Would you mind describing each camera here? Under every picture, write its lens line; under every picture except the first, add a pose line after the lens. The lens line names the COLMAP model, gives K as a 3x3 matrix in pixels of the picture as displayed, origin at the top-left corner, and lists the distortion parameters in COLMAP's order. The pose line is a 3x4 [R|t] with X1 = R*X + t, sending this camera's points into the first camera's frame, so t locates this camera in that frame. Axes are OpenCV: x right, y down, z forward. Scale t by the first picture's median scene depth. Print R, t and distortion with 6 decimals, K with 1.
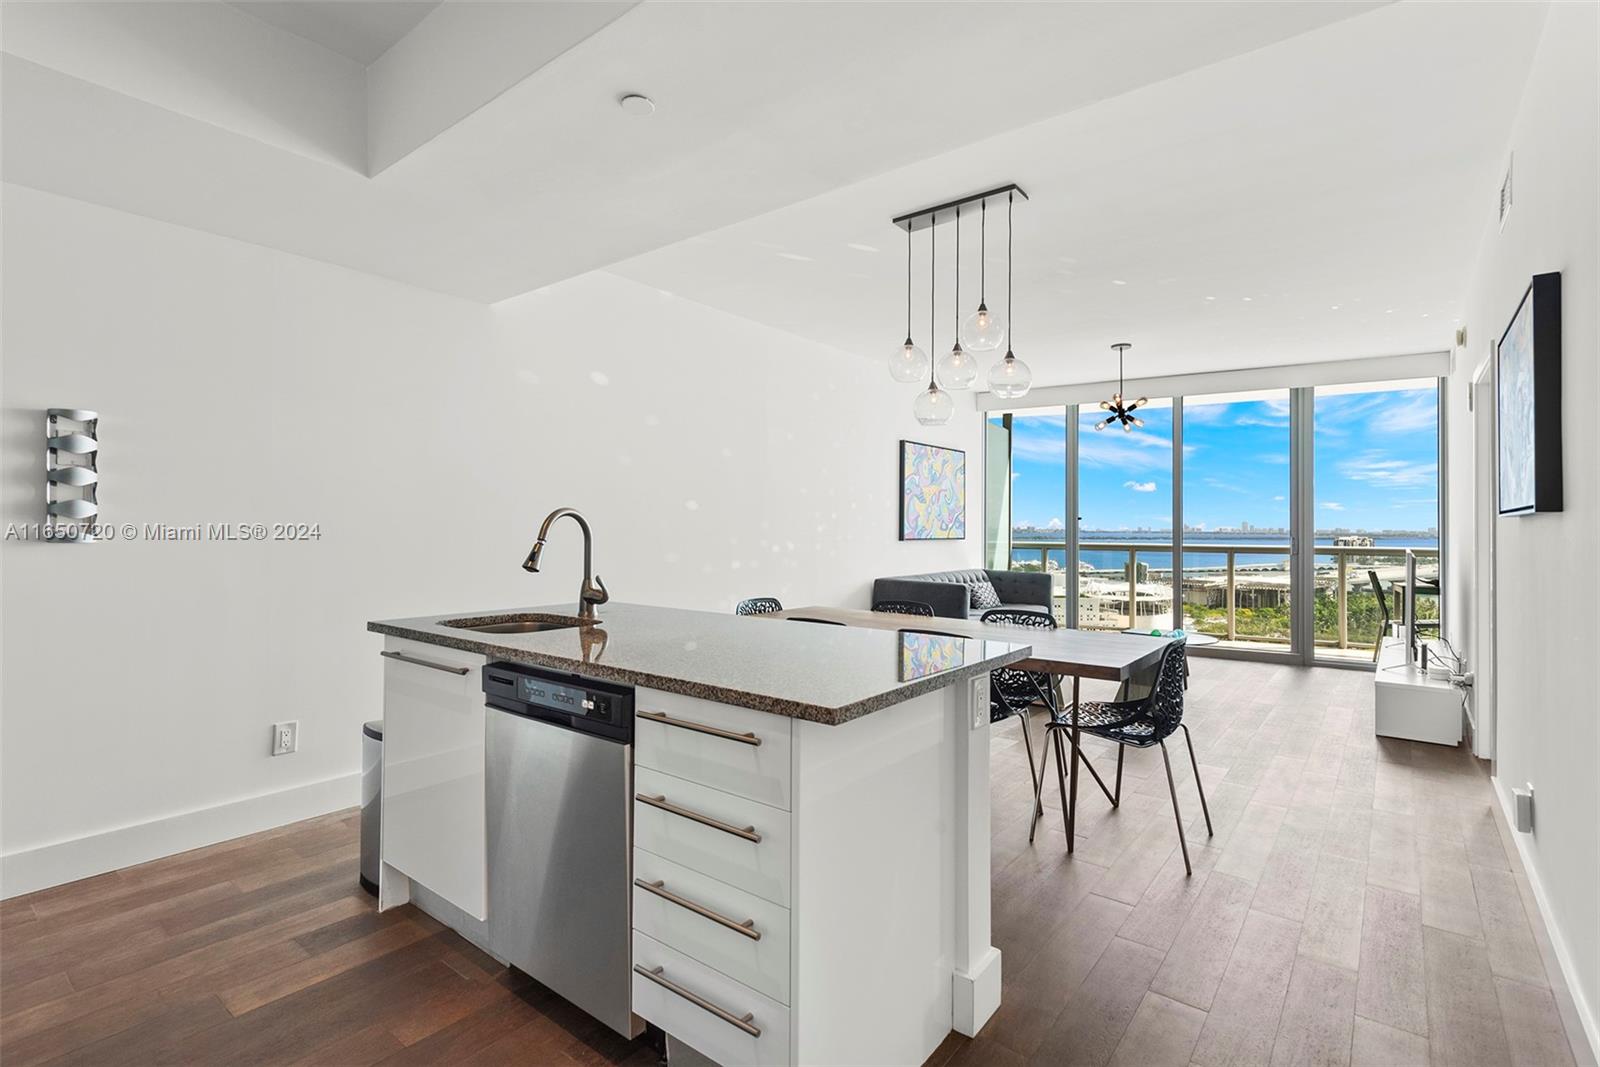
lens RADIAL K [[743.0, 0, 807.9], [0, 743.0, 520.6], [0, 0, 1]] dist [-0.003859, -0.002082]
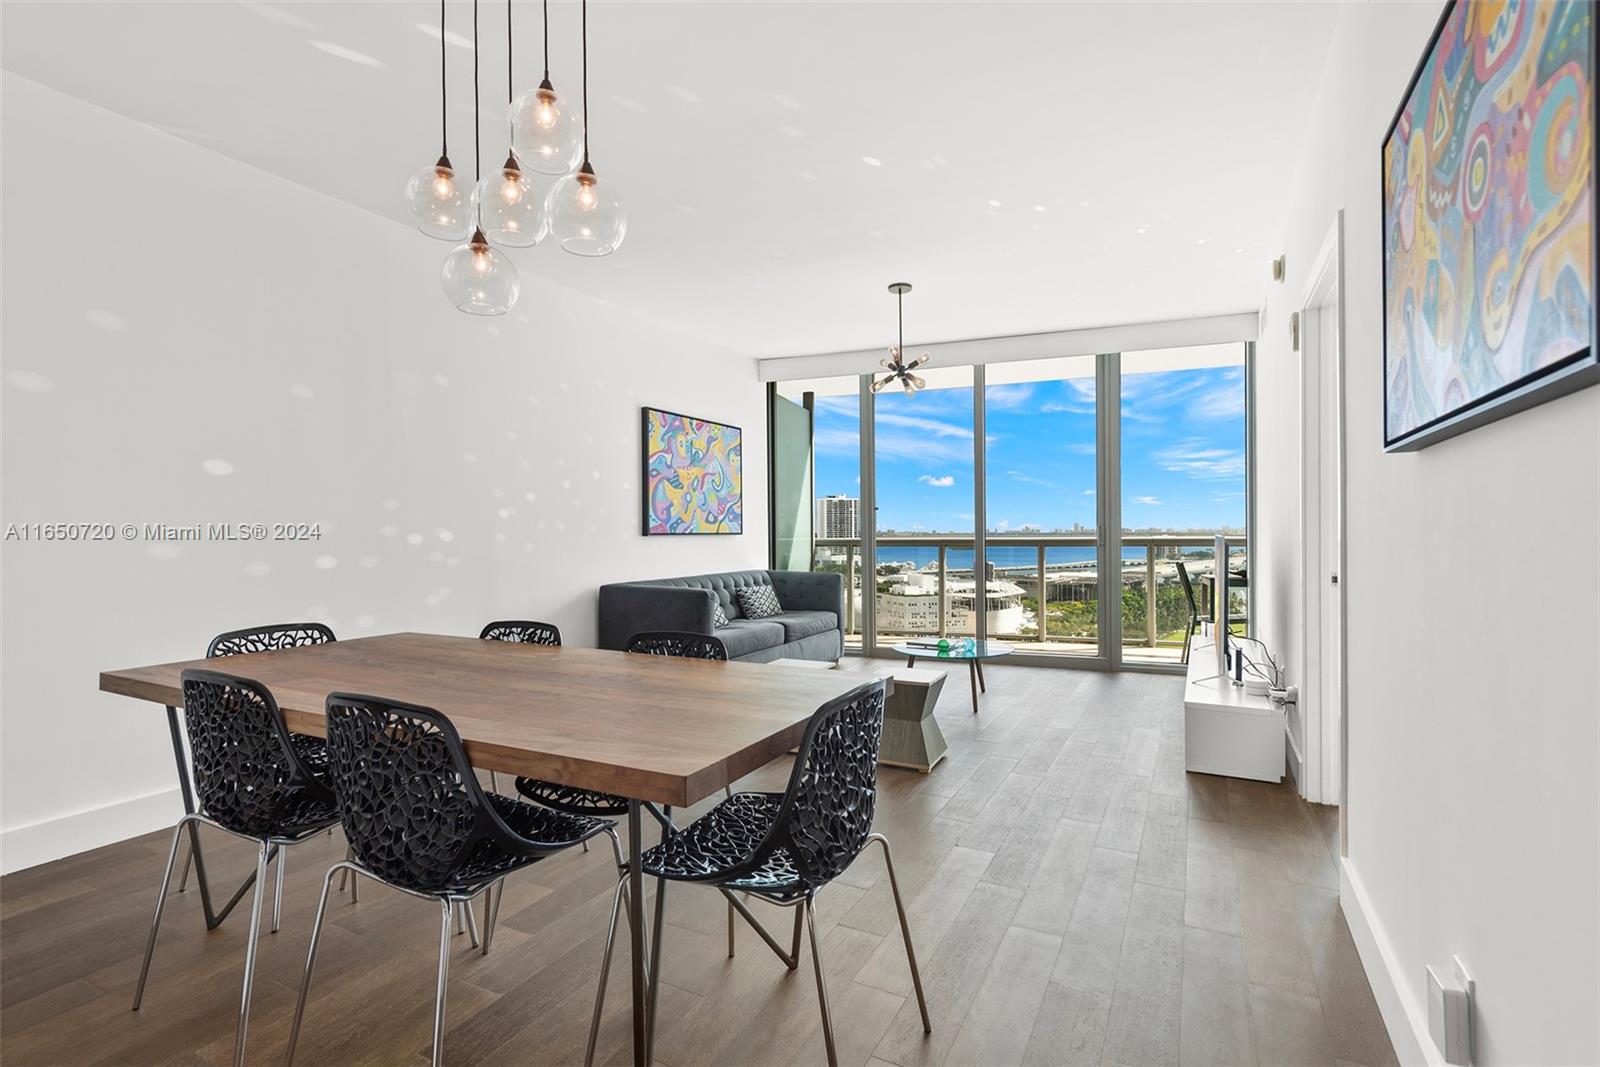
lens RADIAL K [[743.0, 0, 812.0], [0, 743.0, 537.4], [0, 0, 1]] dist [-0.003859, -0.002082]
pose [[0.981602, -0.014056, 0.190419, 0.161168], [0.010923, 0.999787, 0.017497, 0.018166], [-0.190625, -0.015095, 0.981547, 0.213524]]
